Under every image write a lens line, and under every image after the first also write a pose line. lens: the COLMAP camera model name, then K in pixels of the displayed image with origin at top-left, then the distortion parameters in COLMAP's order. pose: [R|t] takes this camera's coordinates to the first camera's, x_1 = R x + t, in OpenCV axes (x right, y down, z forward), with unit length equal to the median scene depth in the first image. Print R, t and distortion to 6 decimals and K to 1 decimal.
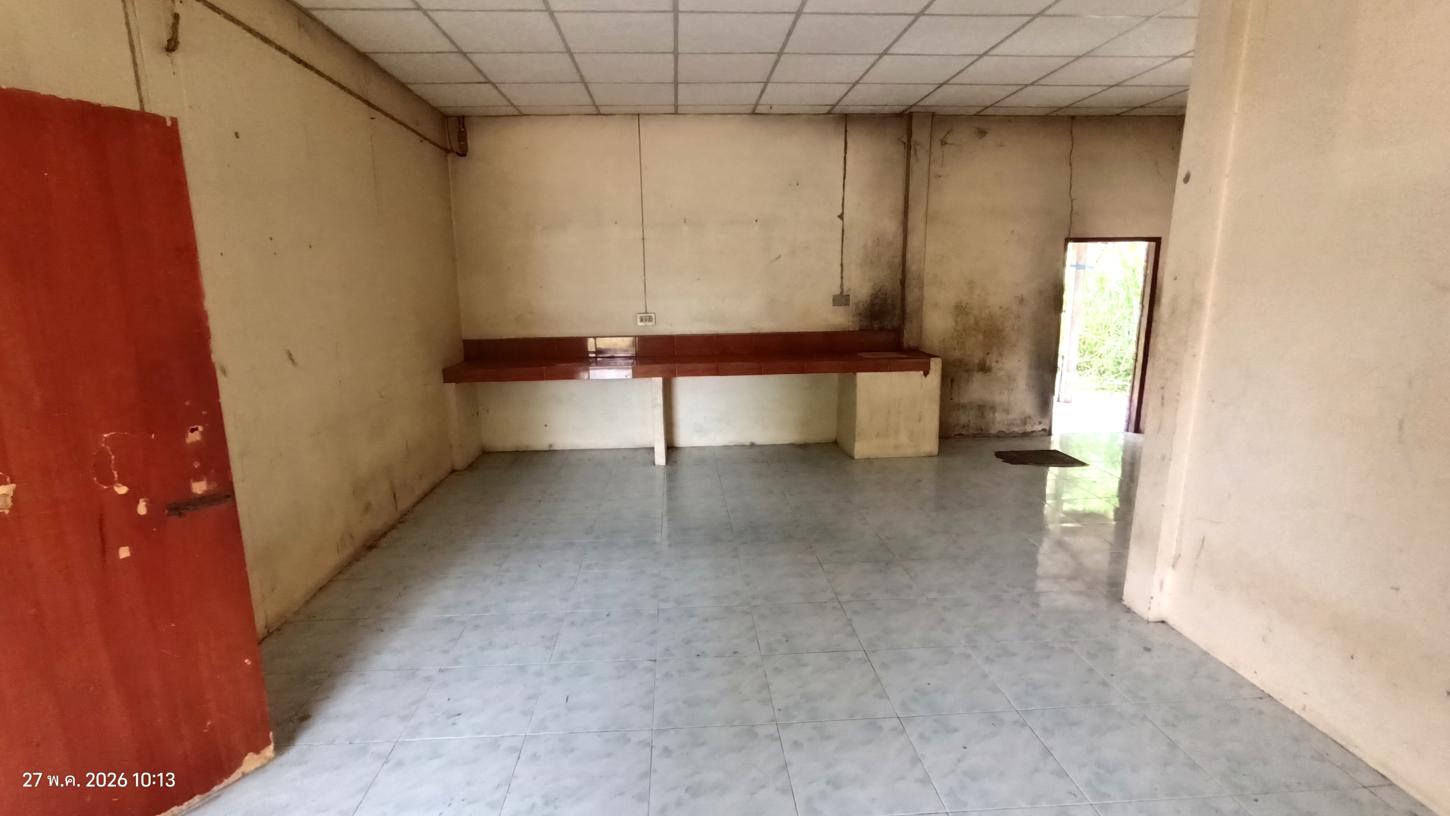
lens RADIAL K [[666.7, 0, 712.5], [0, 666.7, 413.6], [0, 0, 1]] dist [-0.014779, 0.000280]
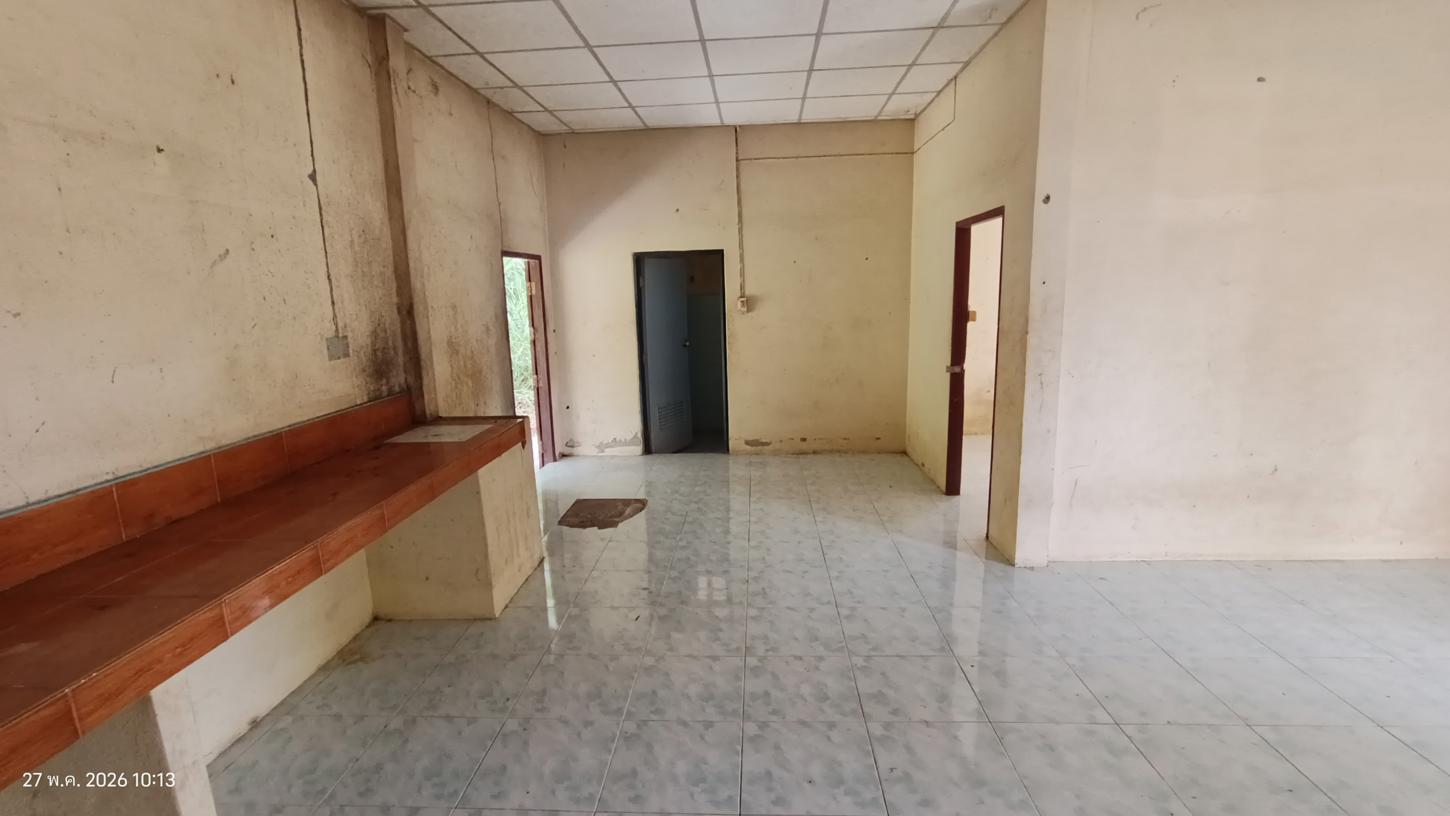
lens RADIAL K [[666.7, 0, 712.5], [0, 666.7, 413.6], [0, 0, 1]] dist [-0.014779, 0.000280]
pose [[0.119265, -0.174939, 0.977329, -0.270600], [0.226022, 0.963293, 0.144845, -0.132320], [-0.966794, 0.203623, 0.154427, 0.668246]]
